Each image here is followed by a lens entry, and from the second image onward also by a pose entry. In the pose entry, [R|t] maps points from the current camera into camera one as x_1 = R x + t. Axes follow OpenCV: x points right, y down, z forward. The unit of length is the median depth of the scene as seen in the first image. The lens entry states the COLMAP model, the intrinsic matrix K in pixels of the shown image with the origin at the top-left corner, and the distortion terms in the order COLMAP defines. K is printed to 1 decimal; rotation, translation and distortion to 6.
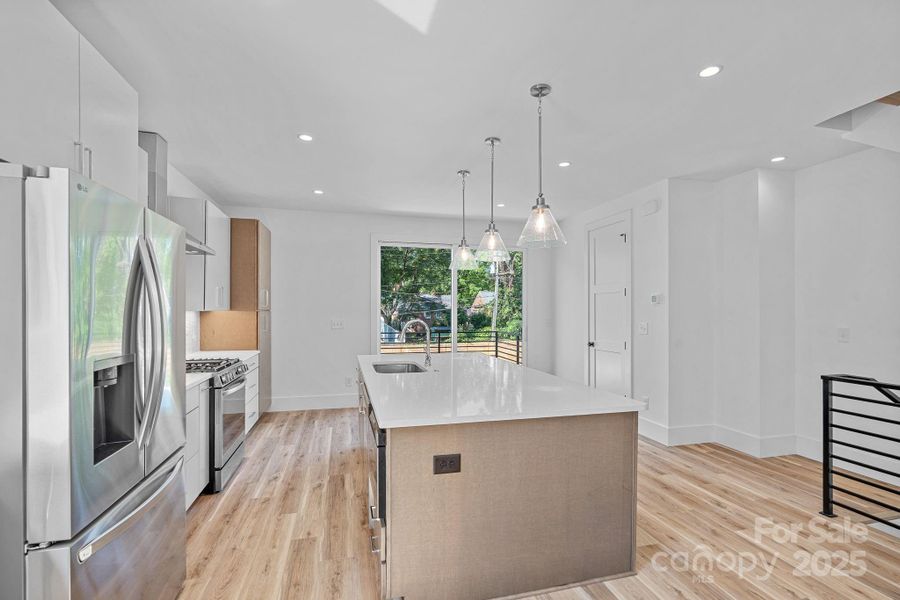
lens RADIAL K [[432.3, 0, 471.5], [0, 432.3, 310.3], [0, 0, 1]] dist [0.000185, 0.000070]
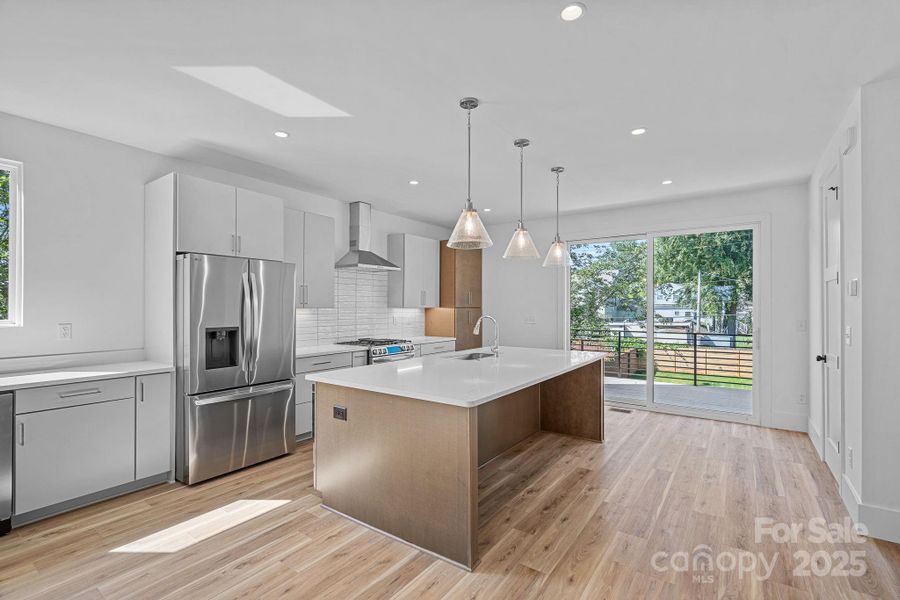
lens RADIAL K [[427.0, 0, 429.7], [0, 427.0, 305.8], [0, 0, 1]] dist [-0.001225, 0.000012]
pose [[0.602938, -0.001553, -0.797787, 0.813054], [-0.000585, 0.999997, -0.002389, -0.001369], [0.797788, 0.001907, 0.602935, 0.239587]]
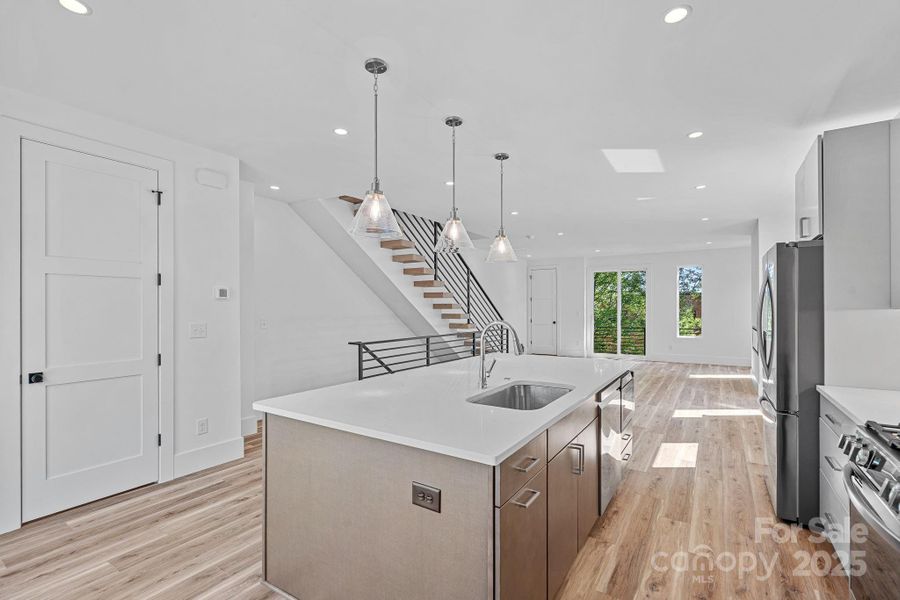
lens RADIAL K [[427.0, 0, 429.7], [0, 427.0, 305.8], [0, 0, 1]] dist [-0.001225, 0.000012]
pose [[-0.637616, 0.002506, 0.770350, -0.685137], [-0.000902, 0.999992, -0.004000, 0.002608], [-0.770353, -0.003245, -0.637609, 1.813467]]
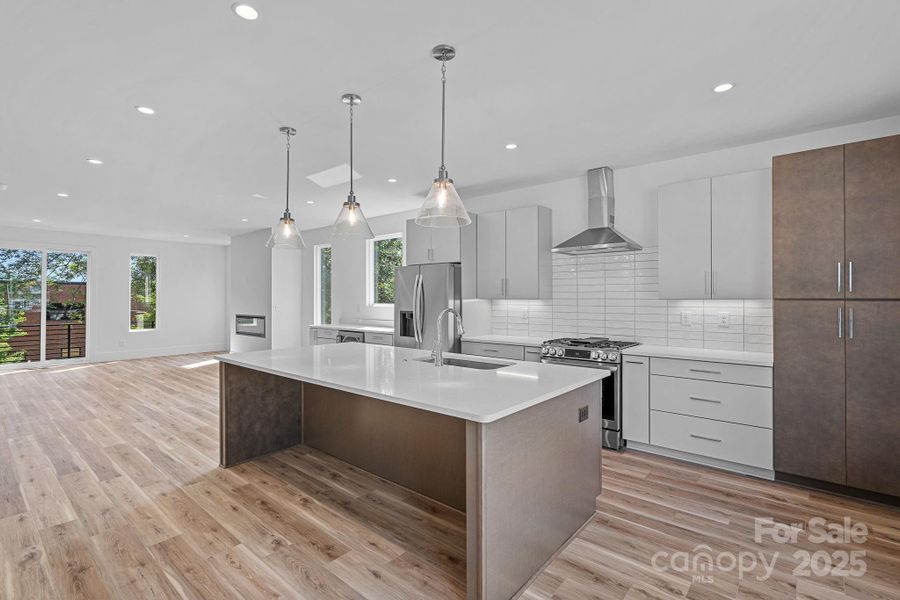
lens RADIAL K [[412.2, 0, 473.0], [0, 412.2, 298.6], [0, 0, 1]] dist [0.003074, -0.000413]
pose [[-0.825565, -0.001508, -0.564306, 0.344002], [-0.000625, 0.999998, -0.001757, 0.000739], [0.564307, -0.001098, -0.825564, 2.024173]]
